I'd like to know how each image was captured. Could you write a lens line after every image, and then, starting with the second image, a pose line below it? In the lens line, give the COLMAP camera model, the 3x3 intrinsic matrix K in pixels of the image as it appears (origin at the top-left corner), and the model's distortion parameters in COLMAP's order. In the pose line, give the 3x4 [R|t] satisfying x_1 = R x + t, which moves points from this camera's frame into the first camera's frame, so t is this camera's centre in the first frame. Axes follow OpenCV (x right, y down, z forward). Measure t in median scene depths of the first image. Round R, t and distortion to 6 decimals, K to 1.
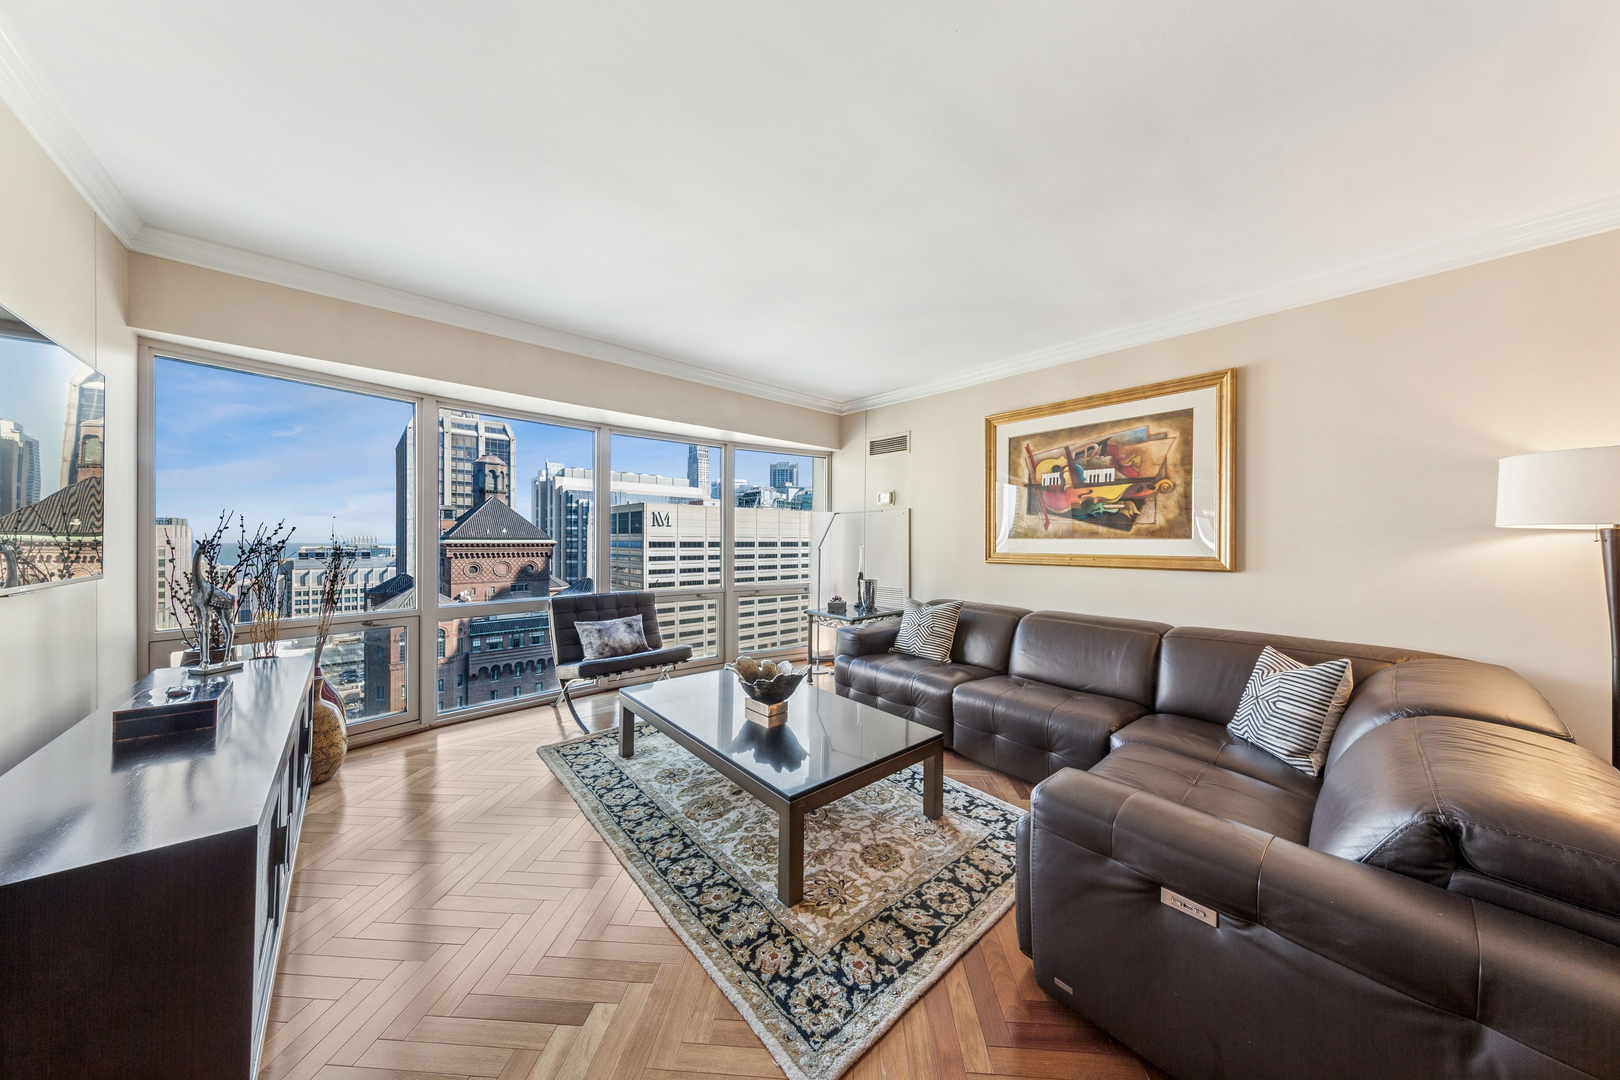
lens RADIAL K [[507.3, 0, 811.1], [0, 507.3, 540.0], [0, 0, 1]] dist [-0.000019, -0.000057]
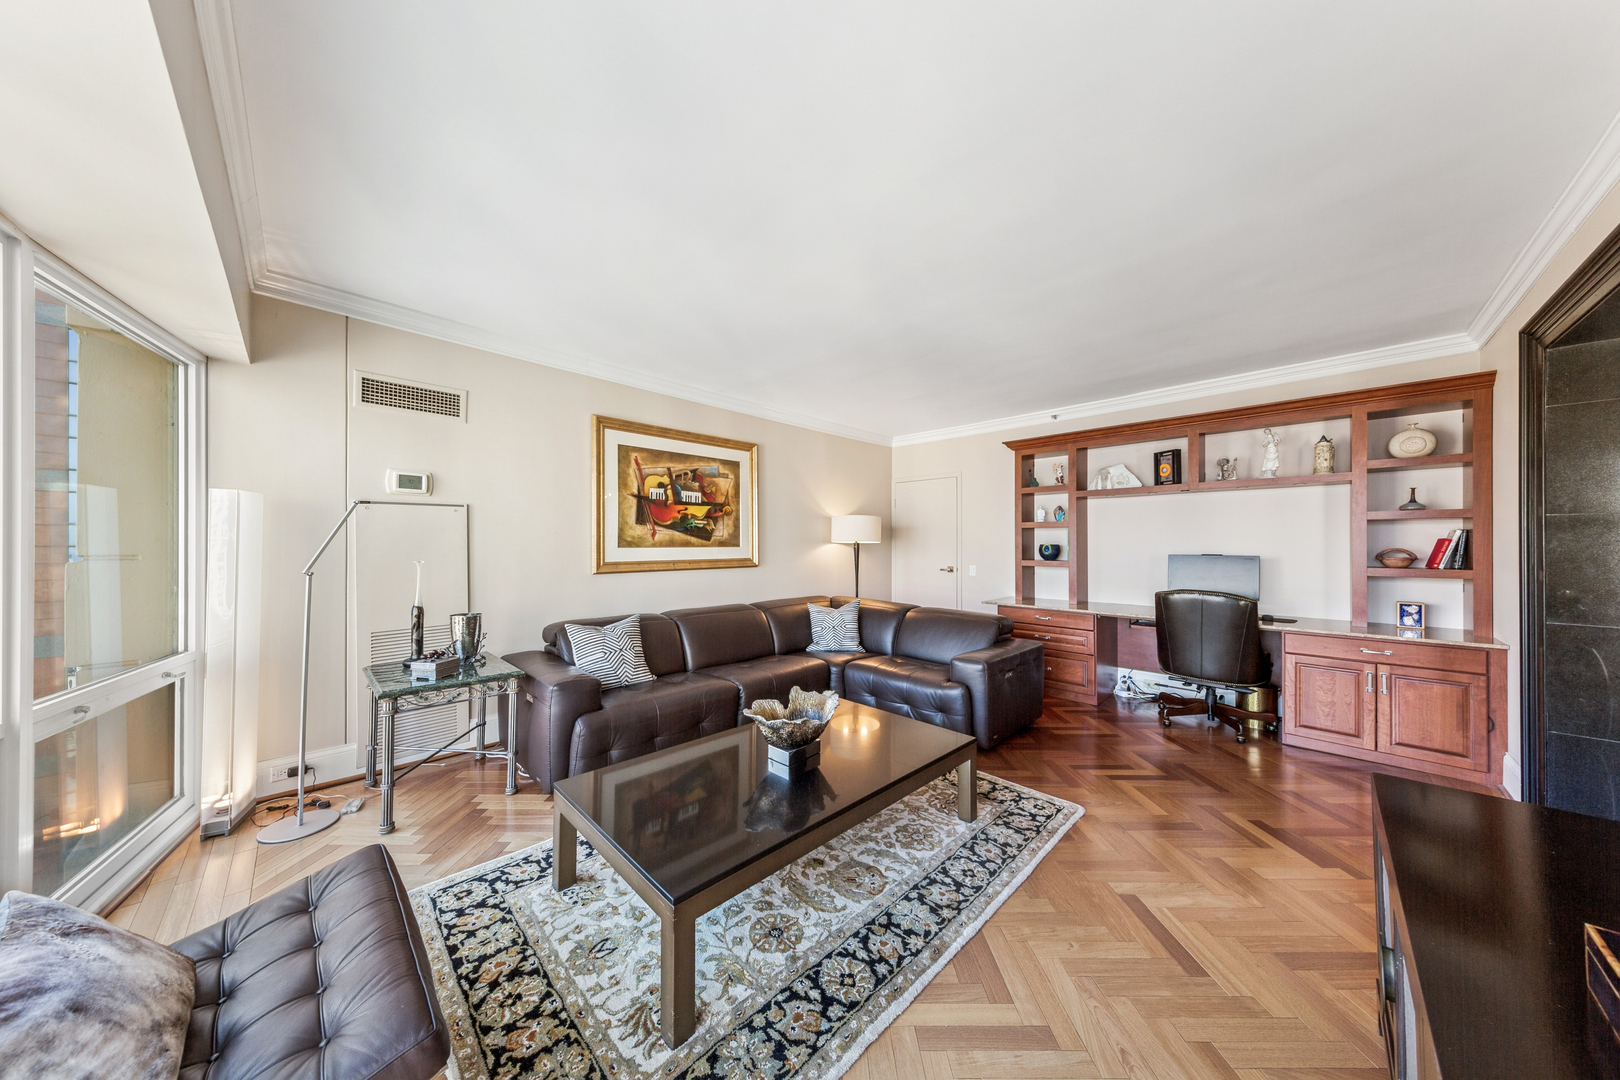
lens RADIAL K [[507.3, 0, 795.9], [0, 507.3, 564.2], [0, 0, 1]] dist [-0.000019, -0.000057]
pose [[-0.046828, -0.052781, 0.997508, -0.713436], [-0.008641, 0.998587, 0.052432, -0.028604], [-0.998866, -0.006164, -0.047218, 0.803917]]
